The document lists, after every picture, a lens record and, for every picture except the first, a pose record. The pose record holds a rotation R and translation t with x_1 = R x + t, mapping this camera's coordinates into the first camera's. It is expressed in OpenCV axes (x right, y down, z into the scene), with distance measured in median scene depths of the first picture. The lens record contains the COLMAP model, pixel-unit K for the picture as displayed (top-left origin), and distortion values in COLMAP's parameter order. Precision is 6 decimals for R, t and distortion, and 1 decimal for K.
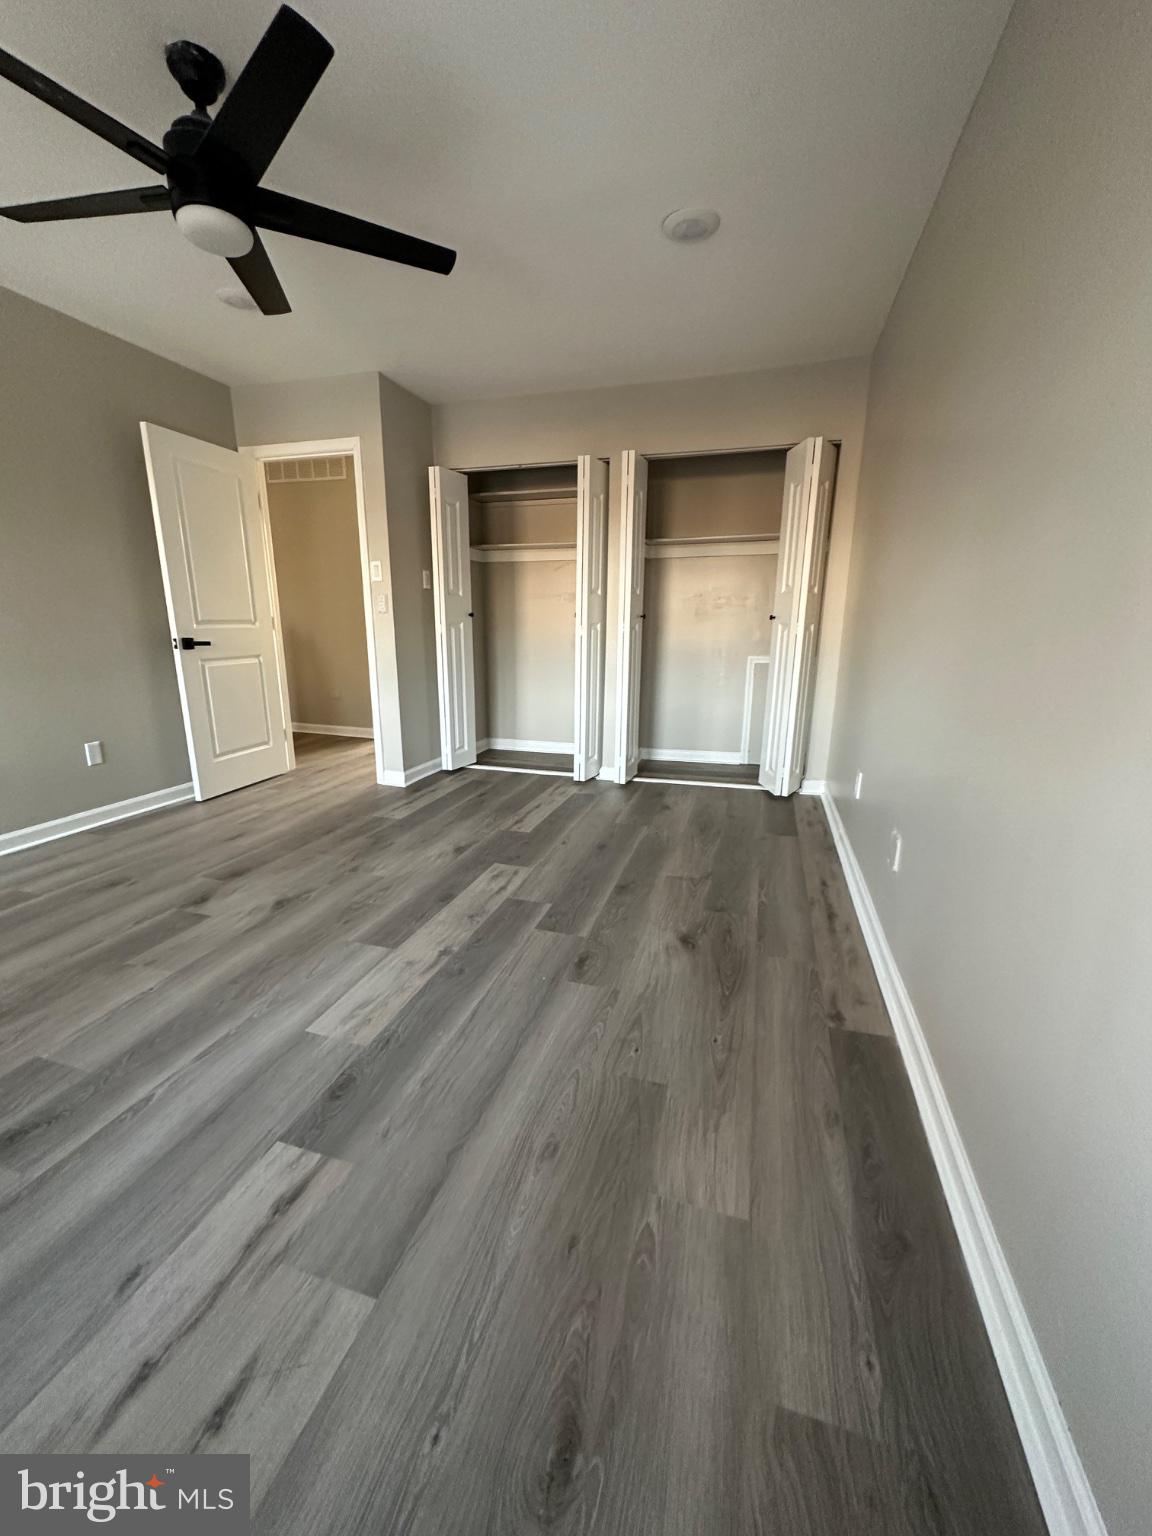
lens RADIAL K [[613.7, 0, 574.9], [0, 613.7, 768.2], [0, 0, 1]] dist [0.001529, 0.000587]
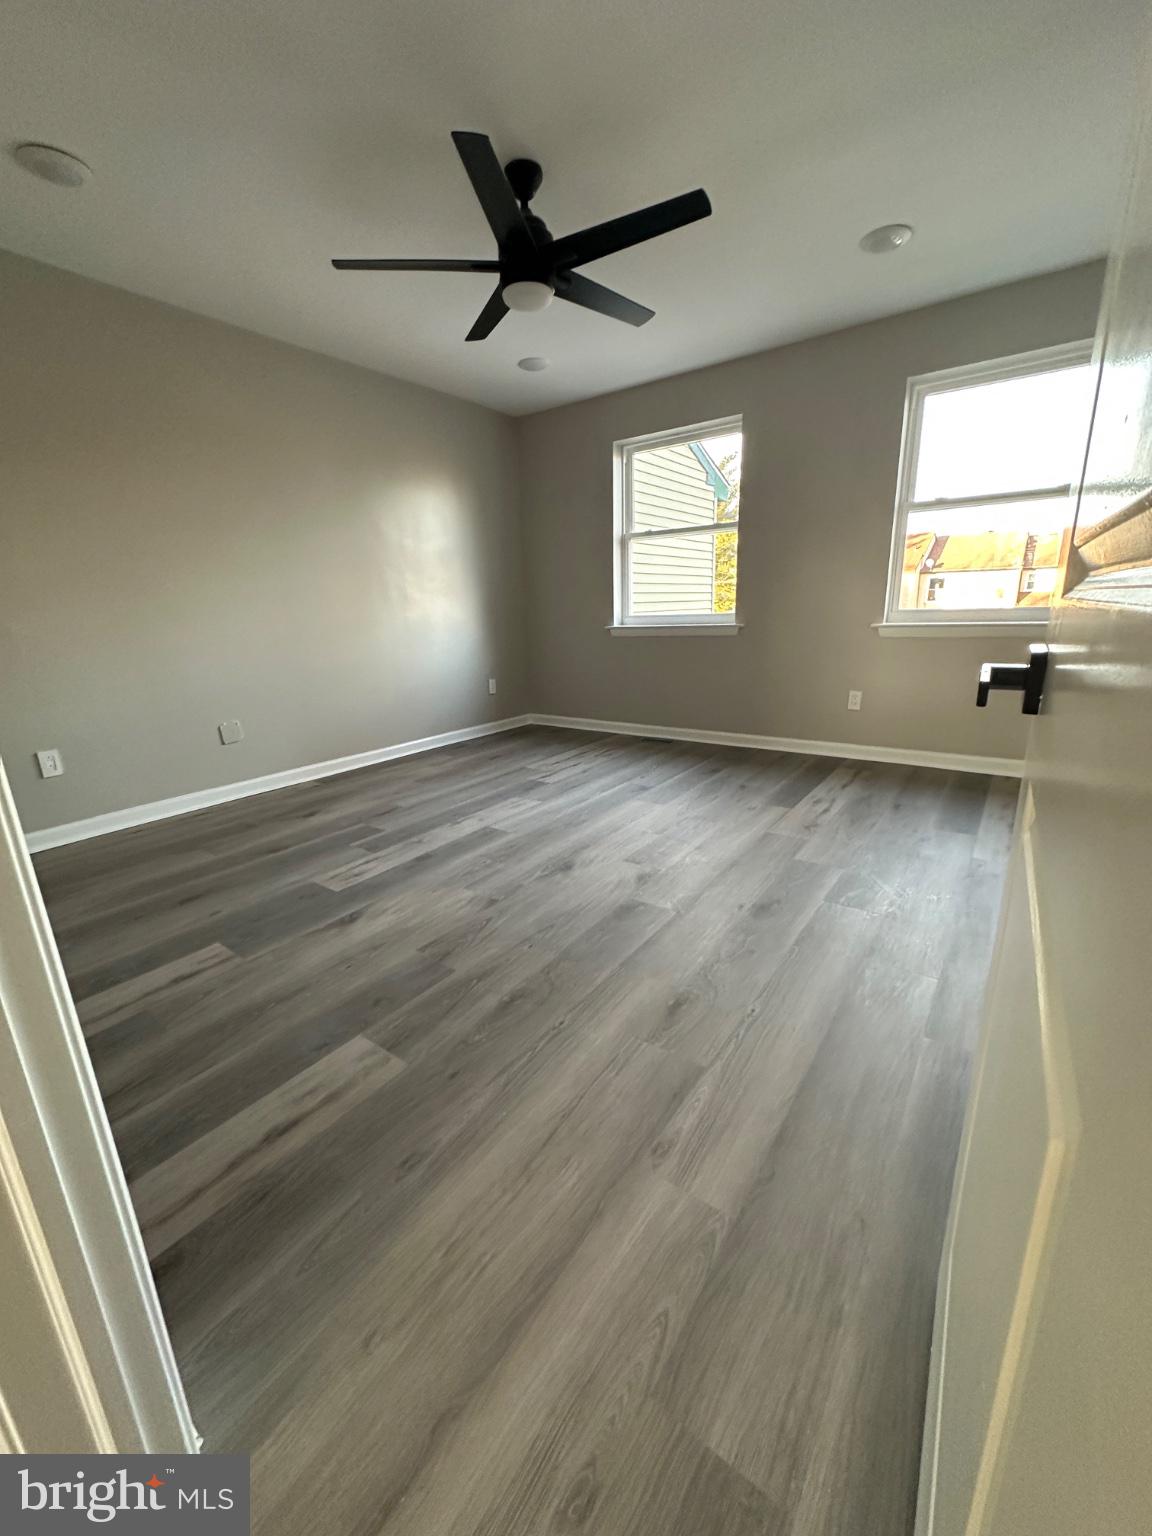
lens RADIAL K [[615.1, 0, 573.4], [0, 615.1, 767.0], [0, 0, 1]] dist [-0.000413, 0.000921]
pose [[-0.942049, -0.062818, 0.329542, -0.858521], [0.104277, 0.878822, 0.465617, -0.429465], [-0.318857, 0.472997, -0.821342, 1.851756]]
